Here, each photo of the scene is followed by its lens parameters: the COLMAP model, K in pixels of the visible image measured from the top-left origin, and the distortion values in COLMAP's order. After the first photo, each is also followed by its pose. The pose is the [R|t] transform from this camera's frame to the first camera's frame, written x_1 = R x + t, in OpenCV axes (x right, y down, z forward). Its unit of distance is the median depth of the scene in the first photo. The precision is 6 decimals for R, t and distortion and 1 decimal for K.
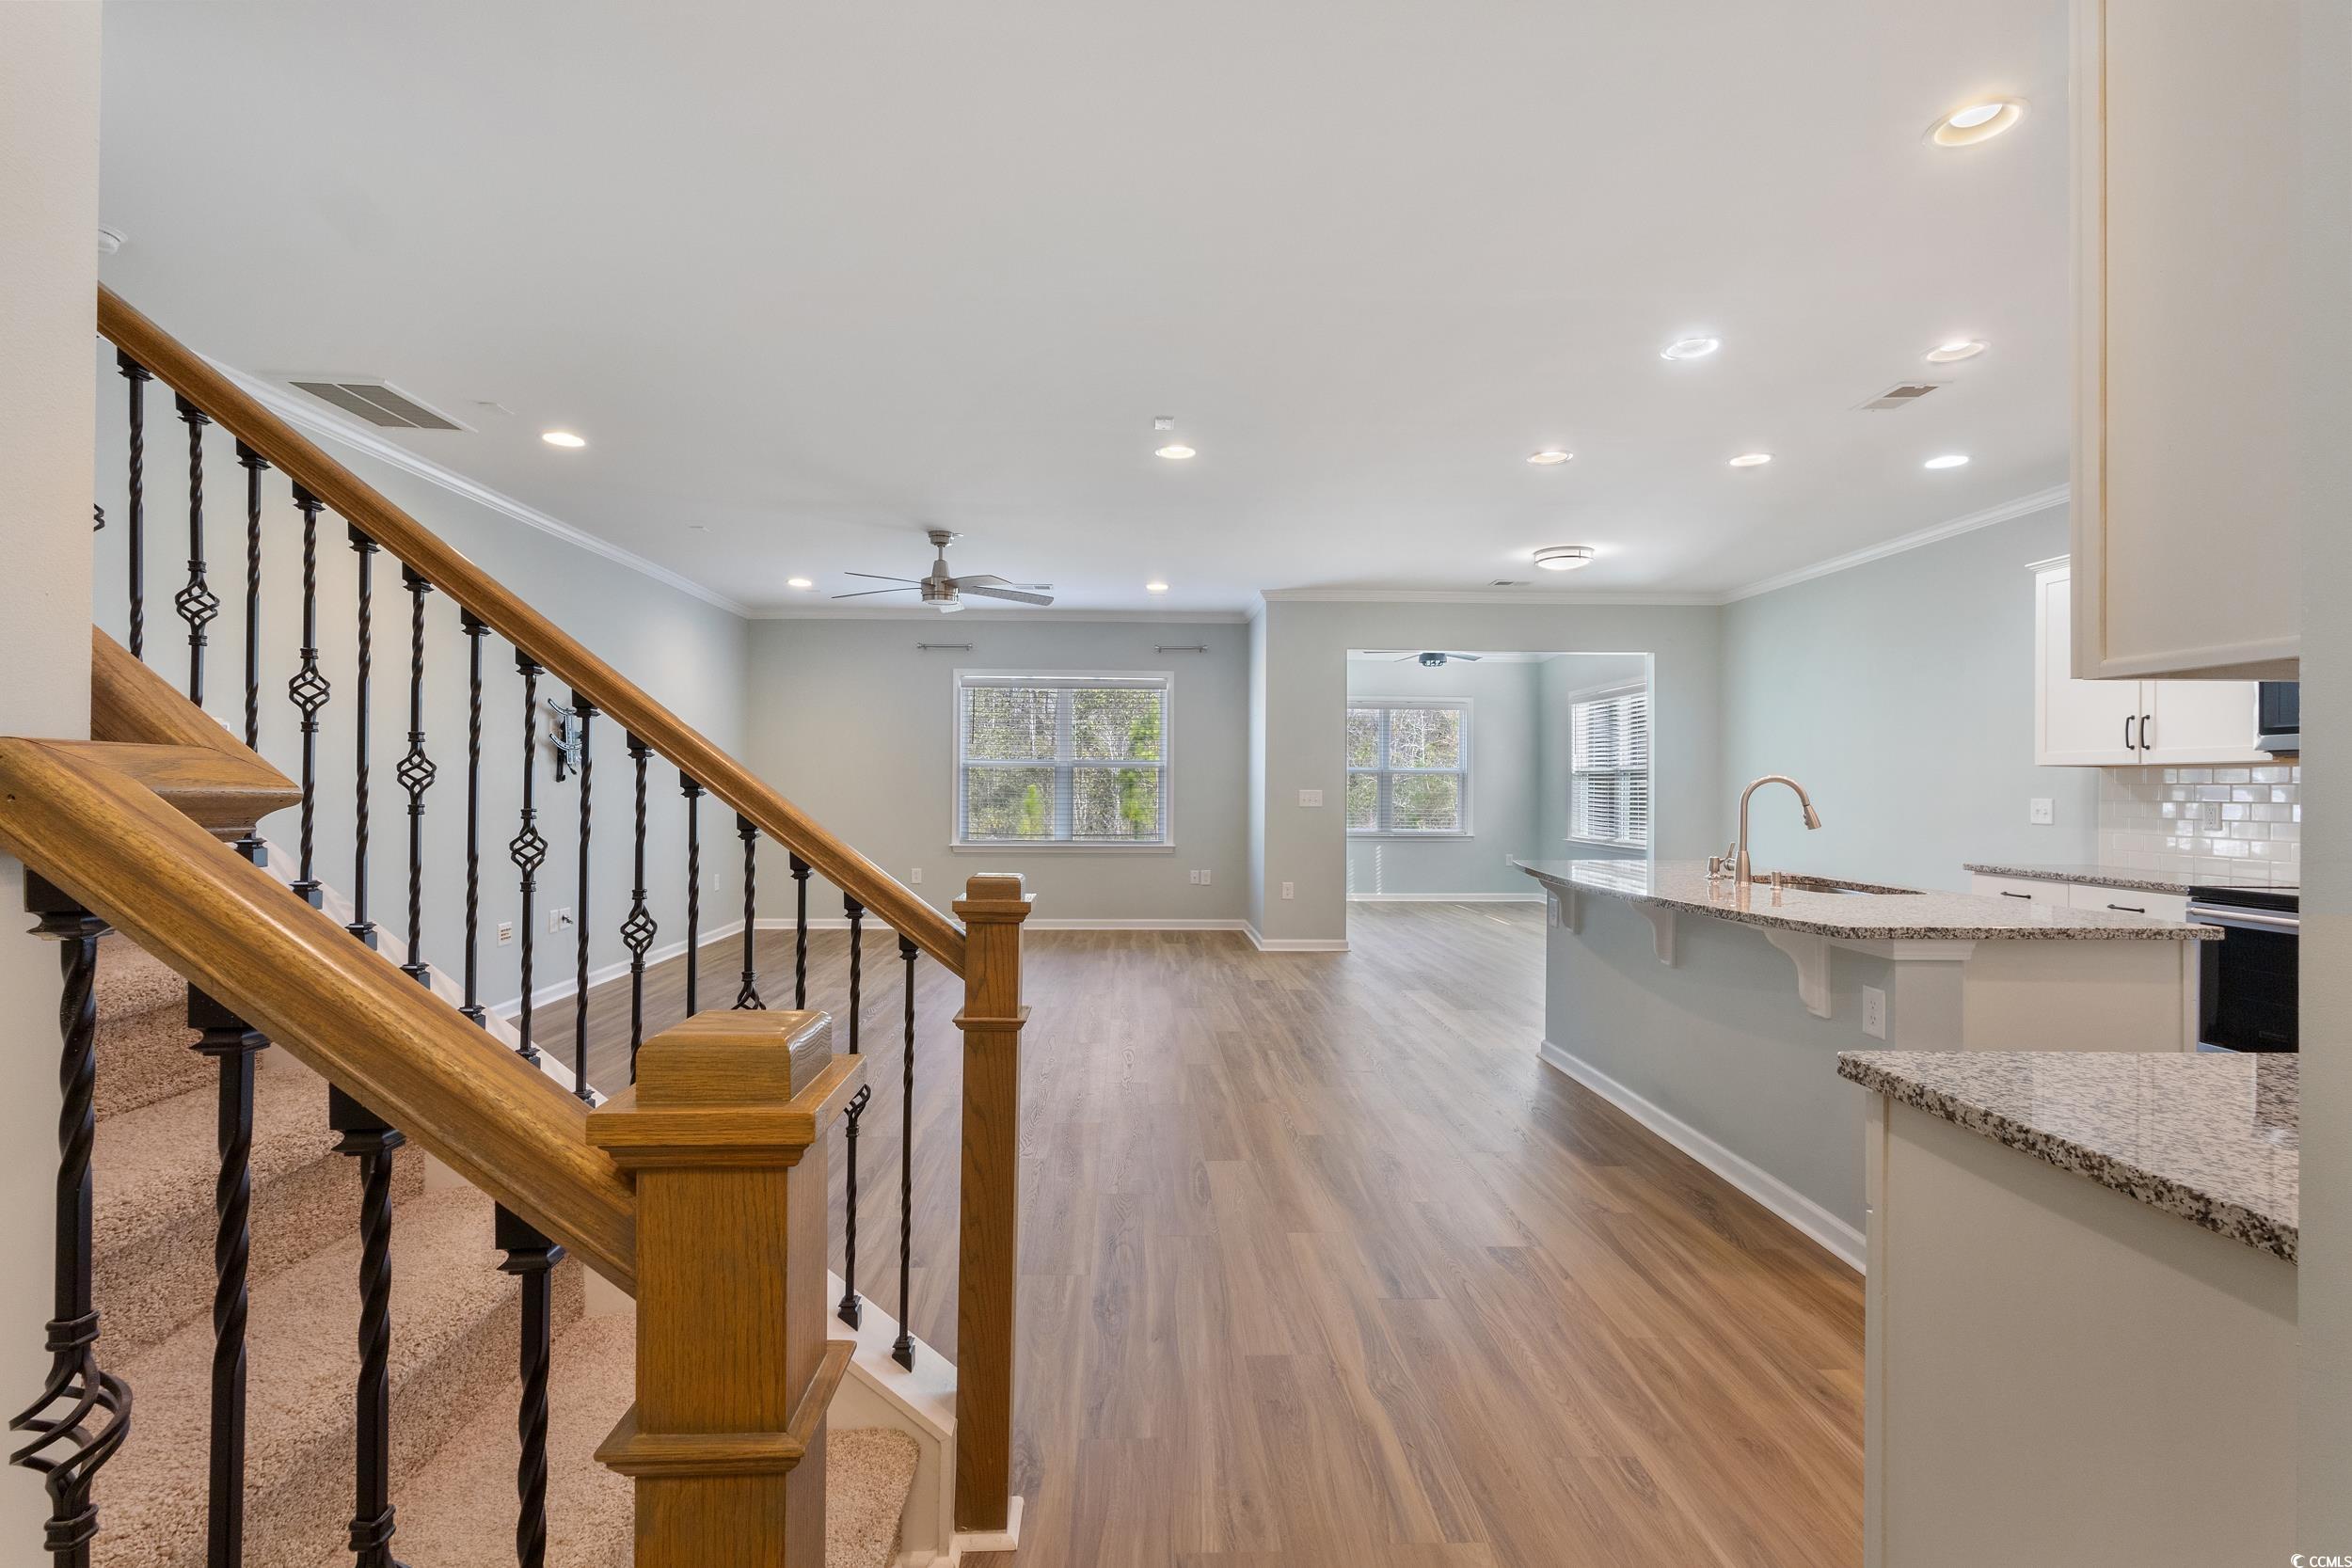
lens RADIAL K [[1087.5, 0, 1166.0], [0, 1087.5, 778.6], [0, 0, 1]] dist [0.004528, 0.000923]
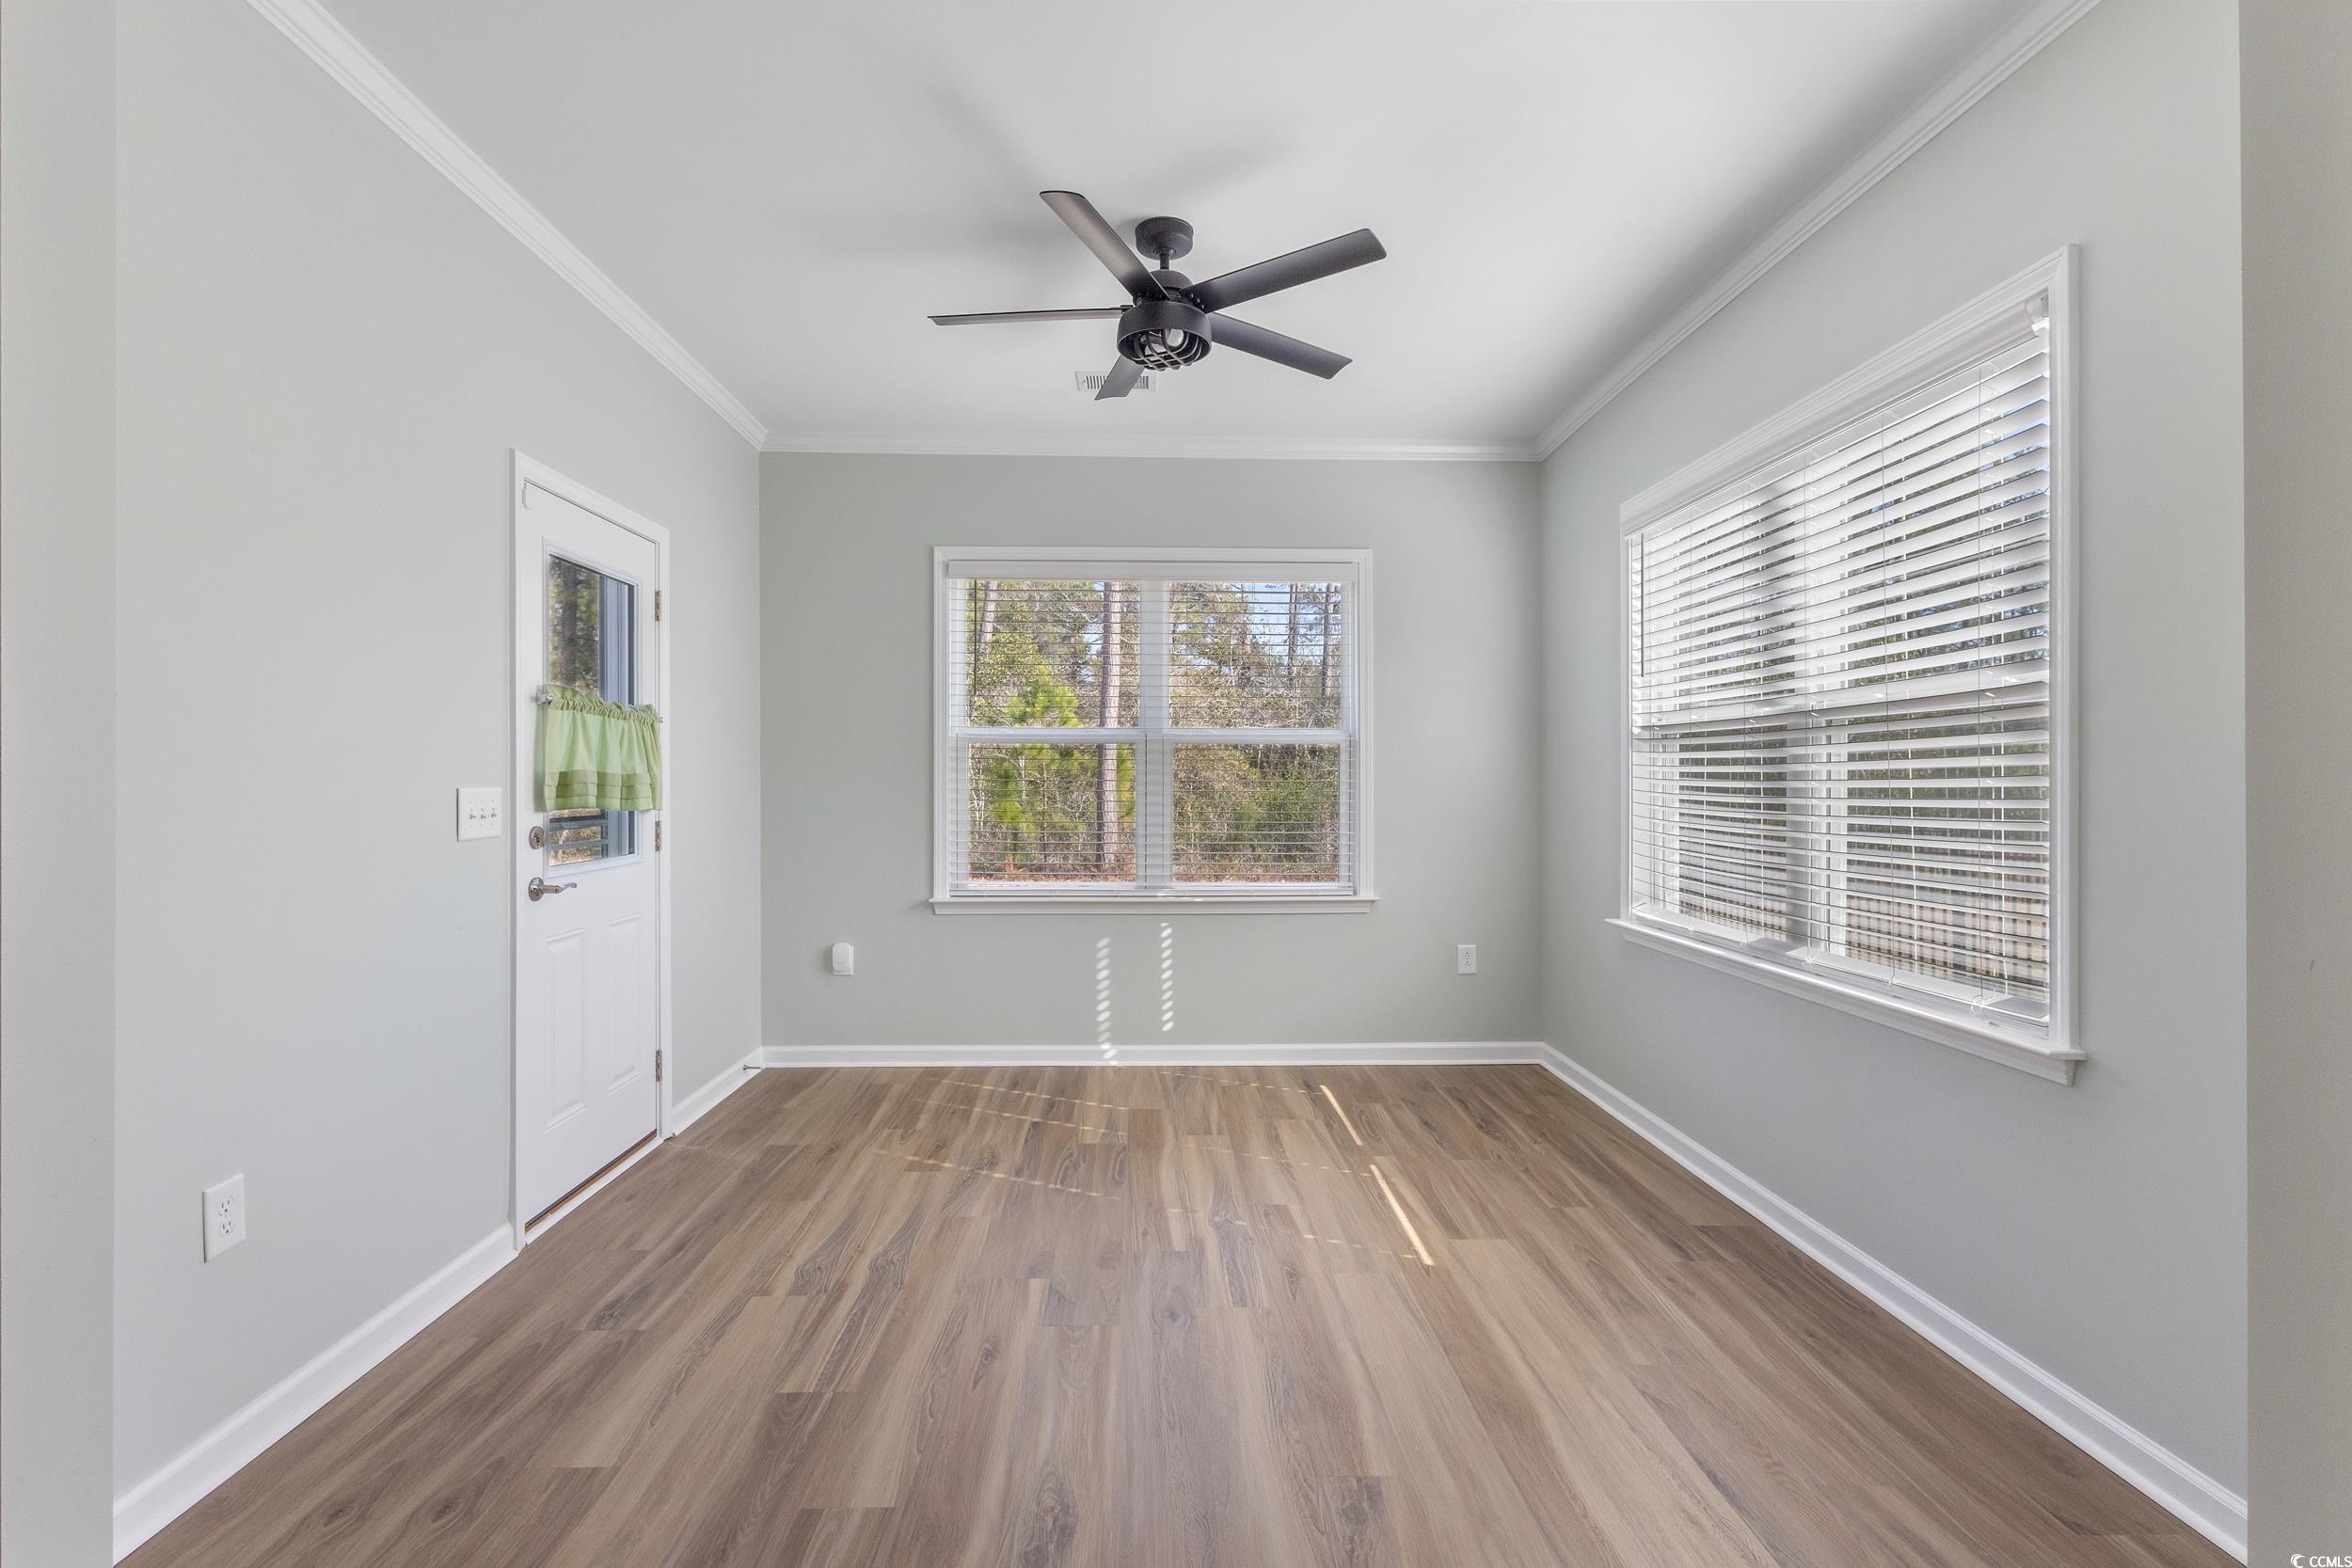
lens RADIAL K [[1087.5, 0, 1166.0], [0, 1087.5, 778.6], [0, 0, 1]] dist [0.004528, 0.000923]
pose [[0.999858, -0.008654, -0.014449, 0.528009], [0.008701, 0.999957, 0.003171, 0.017605], [0.014421, -0.003297, 0.999891, 1.499242]]
